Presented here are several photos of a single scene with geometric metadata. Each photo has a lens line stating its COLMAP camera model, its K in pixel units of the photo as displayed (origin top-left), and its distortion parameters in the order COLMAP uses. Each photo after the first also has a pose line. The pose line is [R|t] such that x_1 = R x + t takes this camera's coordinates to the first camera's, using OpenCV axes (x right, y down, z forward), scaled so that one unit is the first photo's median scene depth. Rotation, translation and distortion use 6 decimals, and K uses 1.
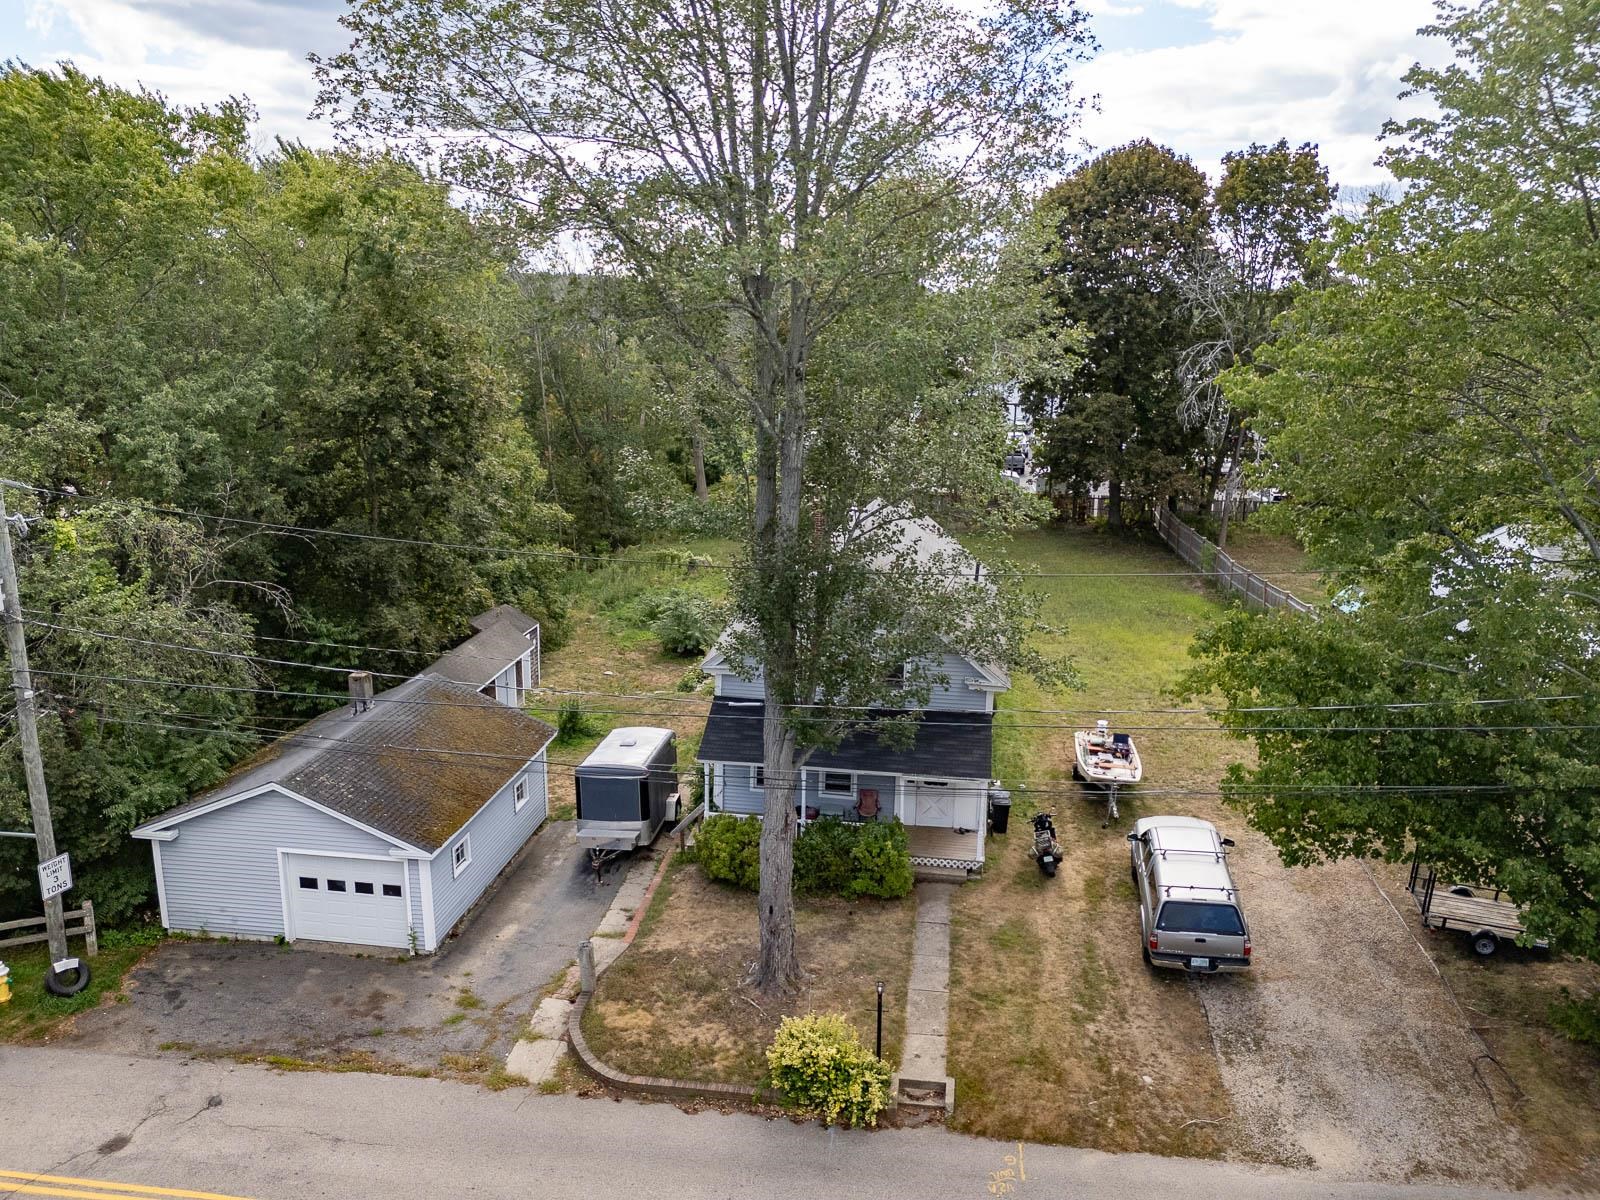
lens RADIAL K [[1171.1, 0, 800.0], [0, 1171.1, 600.0], [0, 0, 1]] dist [0.066409, -0.057247]
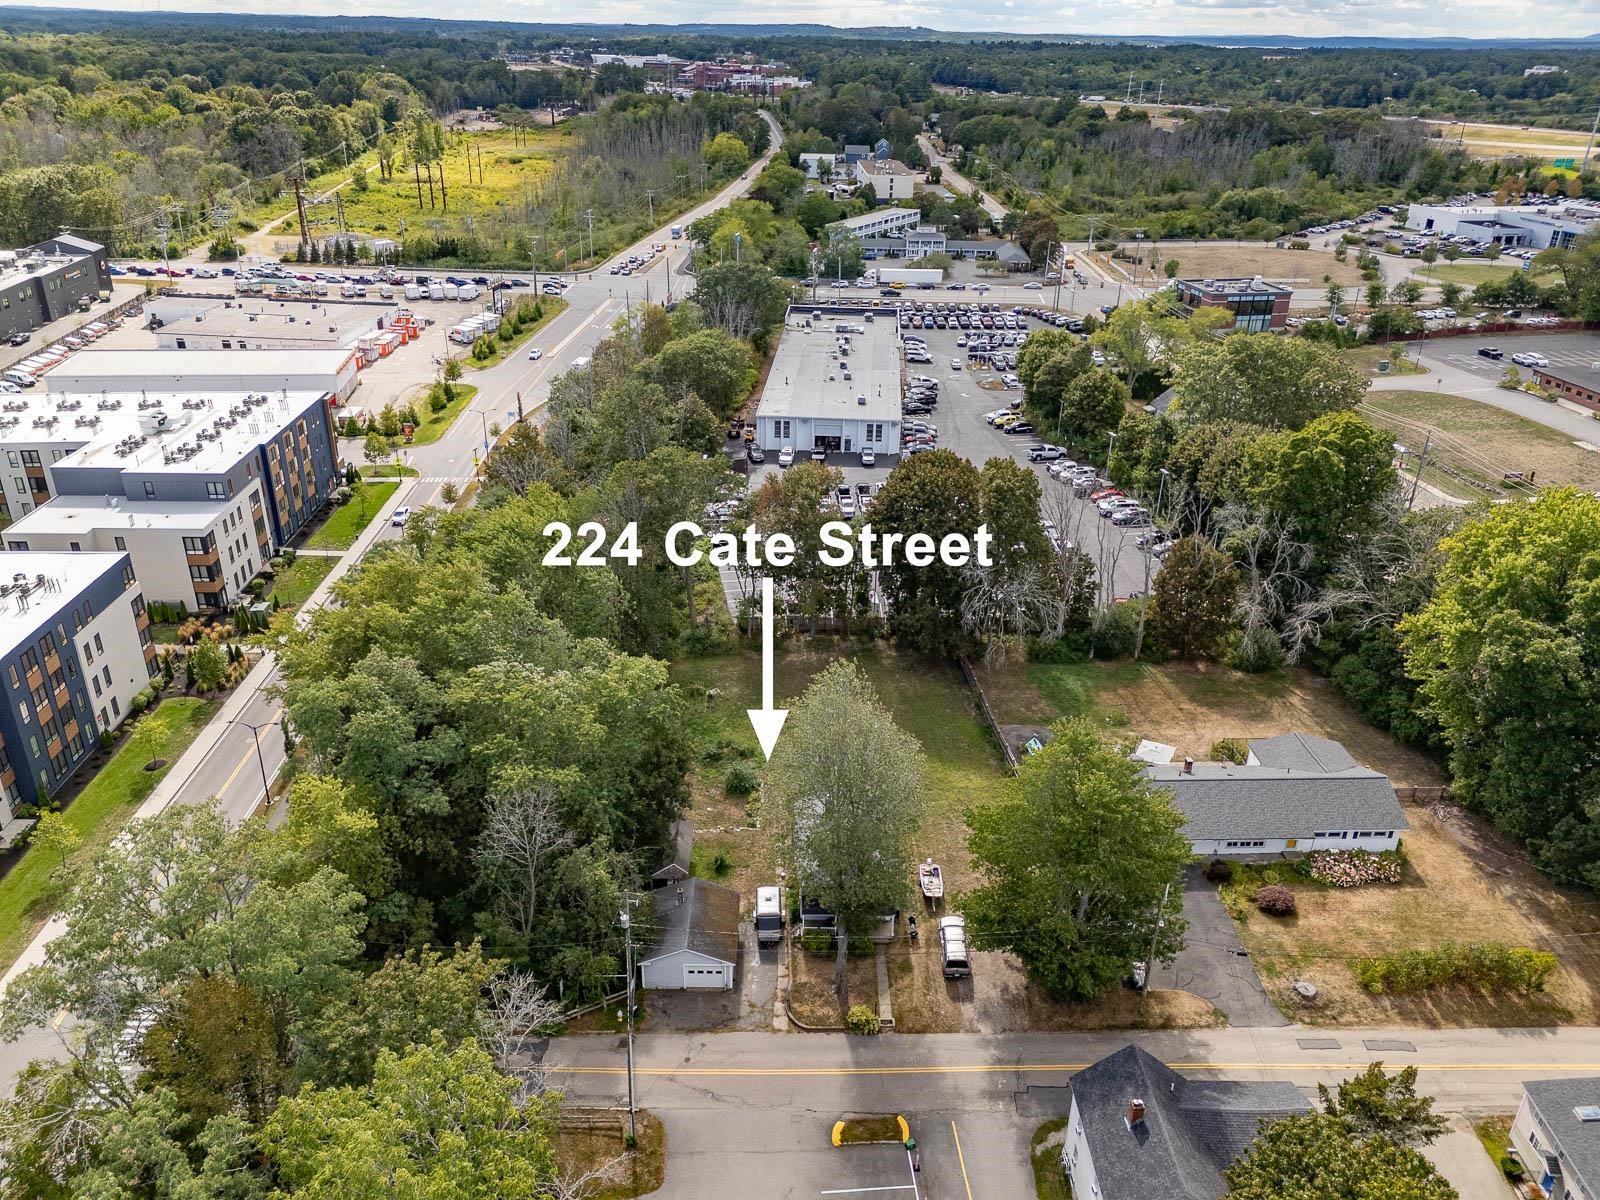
lens RADIAL K [[1184.9, 0, 800.0], [0, 1184.9, 600.0], [0, 0, 1]] dist [0.070388, -0.068395]
pose [[0.988260, -0.065553, 0.138006, -0.593193], [0.034859, 0.976197, 0.214064, -1.690741], [-0.148754, -0.206740, 0.967022, -2.329182]]
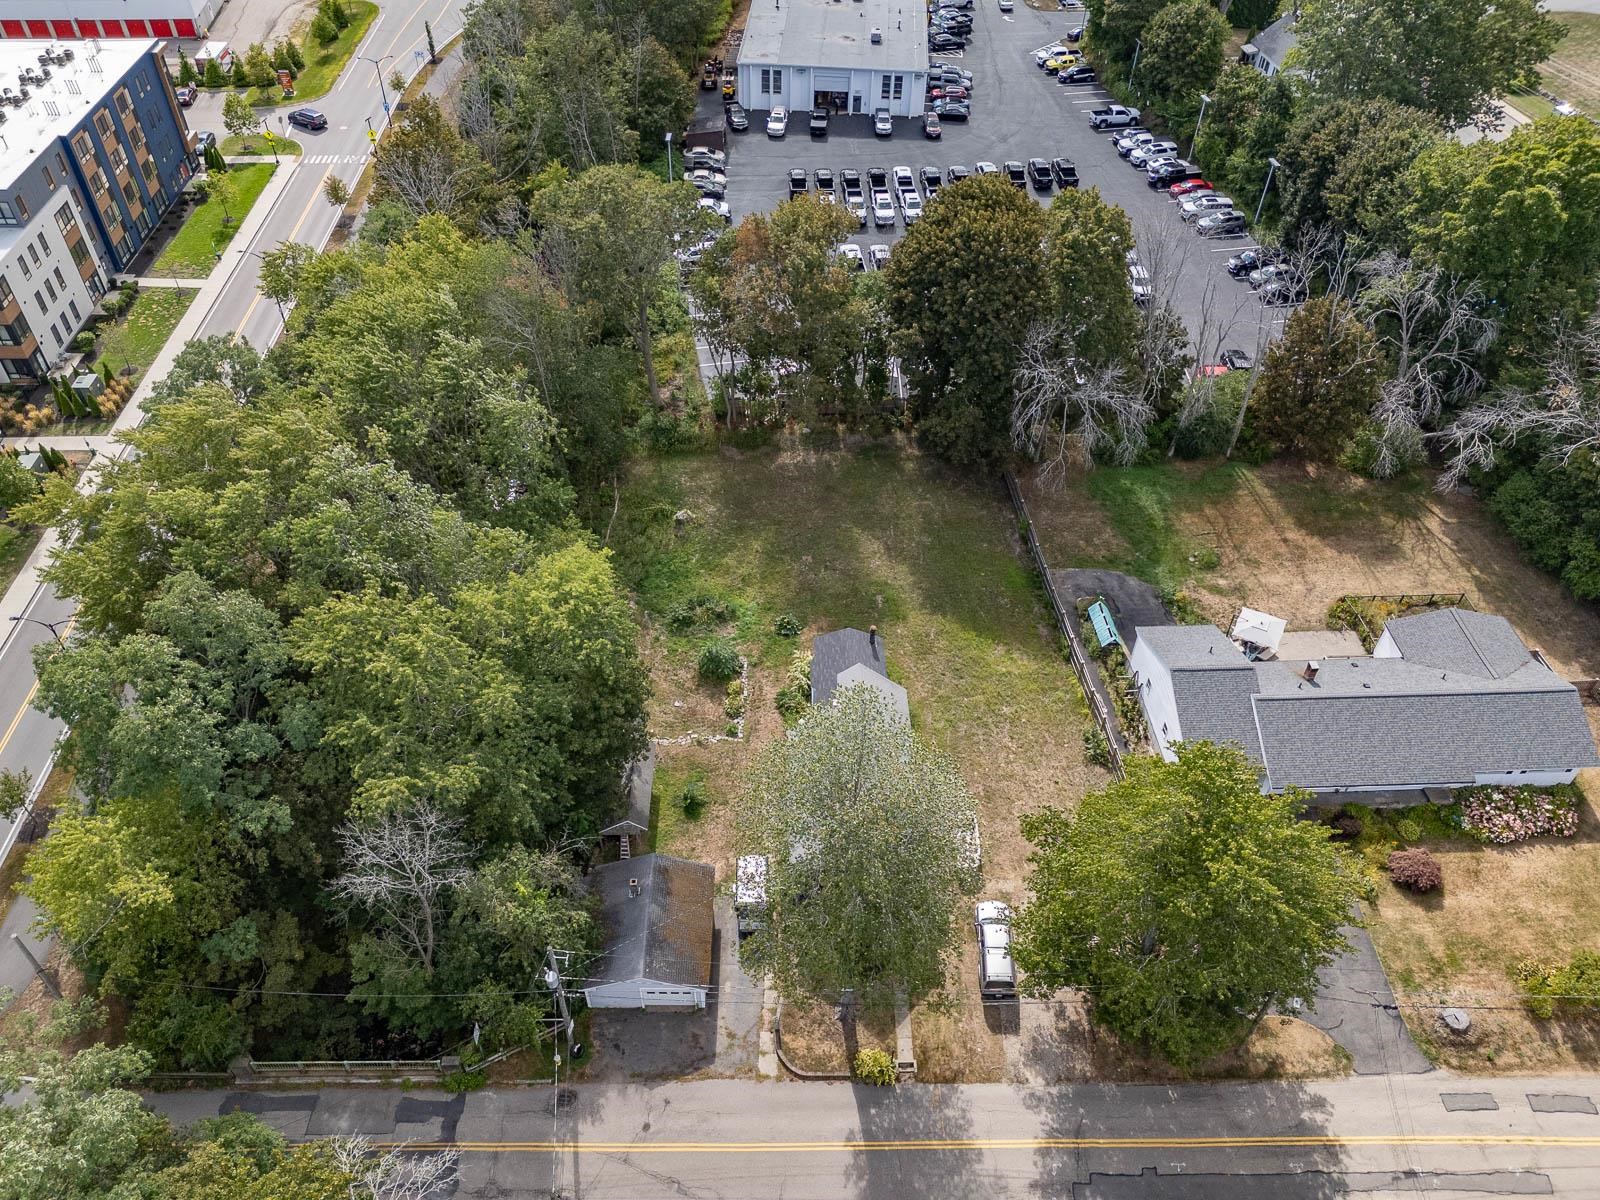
lens RADIAL K [[1184.9, 0, 800.0], [0, 1184.9, 600.0], [0, 0, 1]] dist [0.070388, -0.068395]
pose [[0.987931, -0.105502, 0.113406, -0.357412], [0.032065, 0.855601, 0.516642, -2.037333], [-0.151537, -0.506771, 0.848658, -0.870900]]
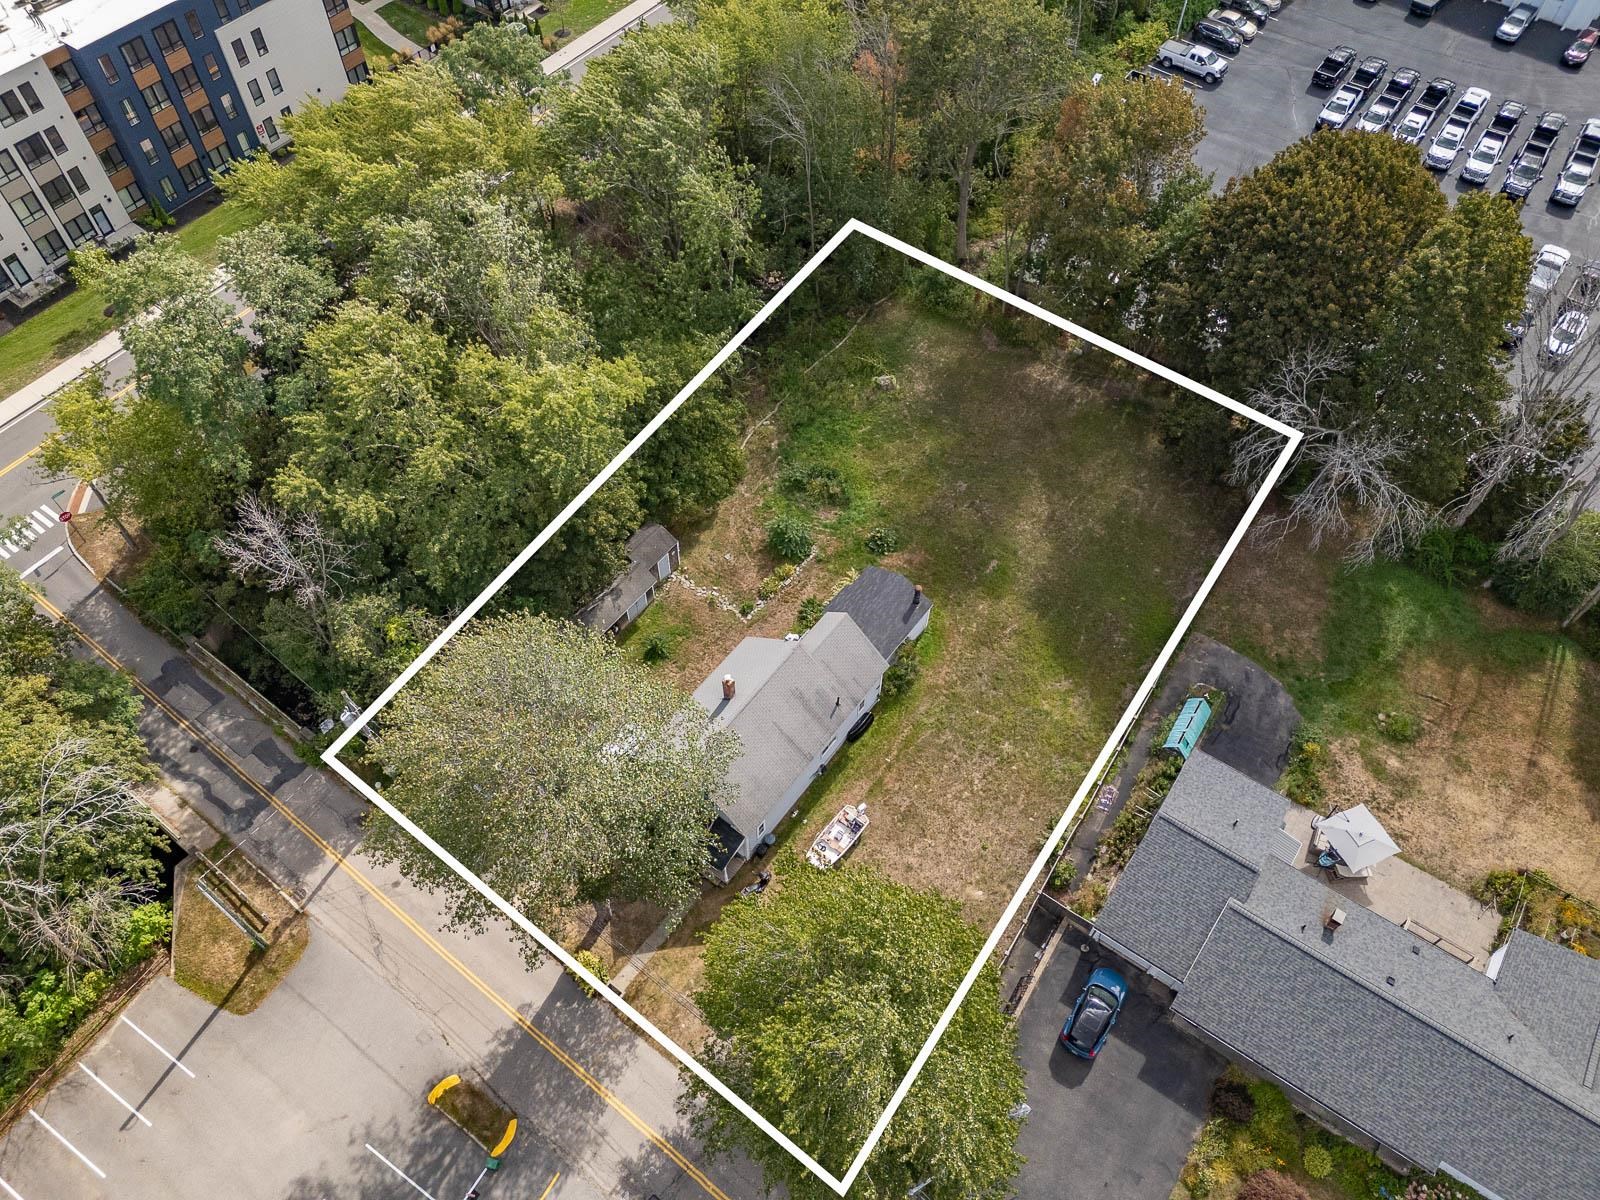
lens RADIAL K [[1171.1, 0, 800.0], [0, 1171.1, 600.0], [0, 0, 1]] dist [0.066409, -0.057247]
pose [[0.871121, 0.394720, -0.292139, 0.915774], [-0.105567, 0.731521, 0.673597, -2.161730], [0.479587, -0.555944, 0.678912, -0.202805]]
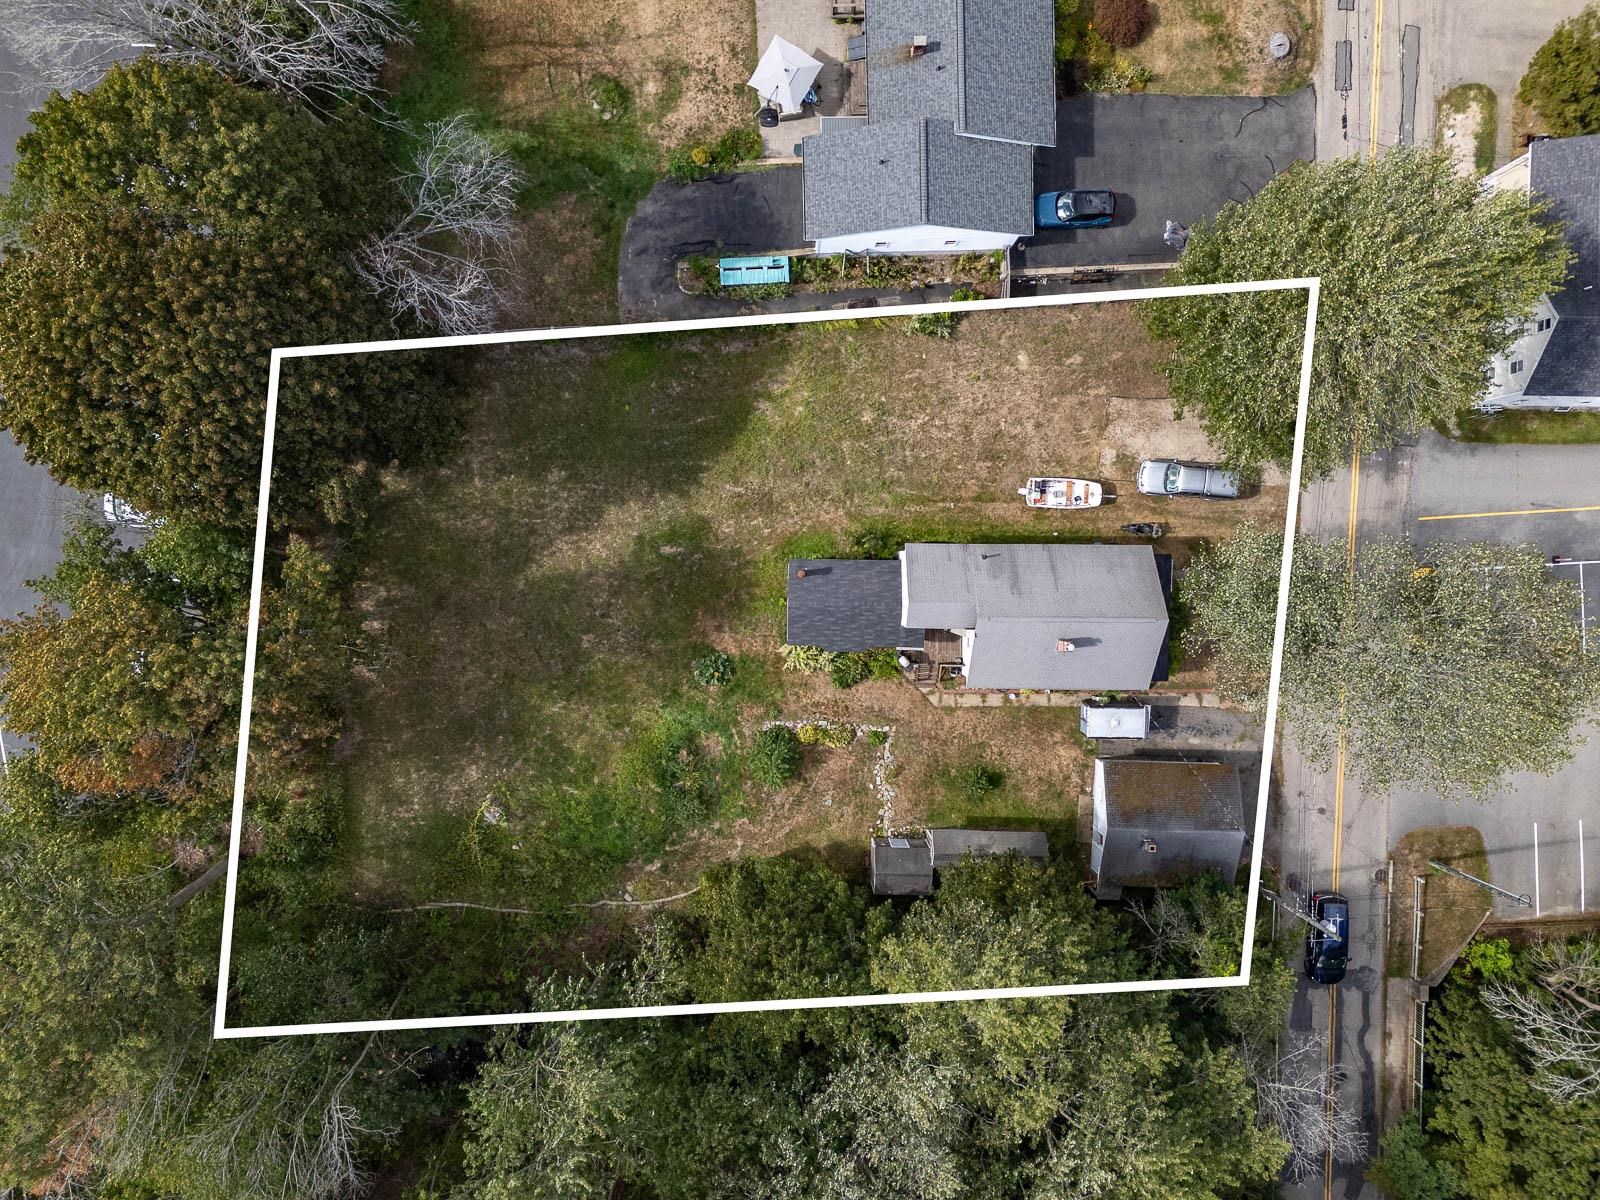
lens RADIAL K [[1184.9, 0, 800.0], [0, 1184.9, 600.0], [0, 0, 1]] dist [0.070388, -0.068395]
pose [[-0.115912, -0.992223, -0.045361, 0.330158], [0.215156, -0.069666, 0.974092, -2.909655], [-0.969676, 0.103149, 0.221558, 1.477159]]
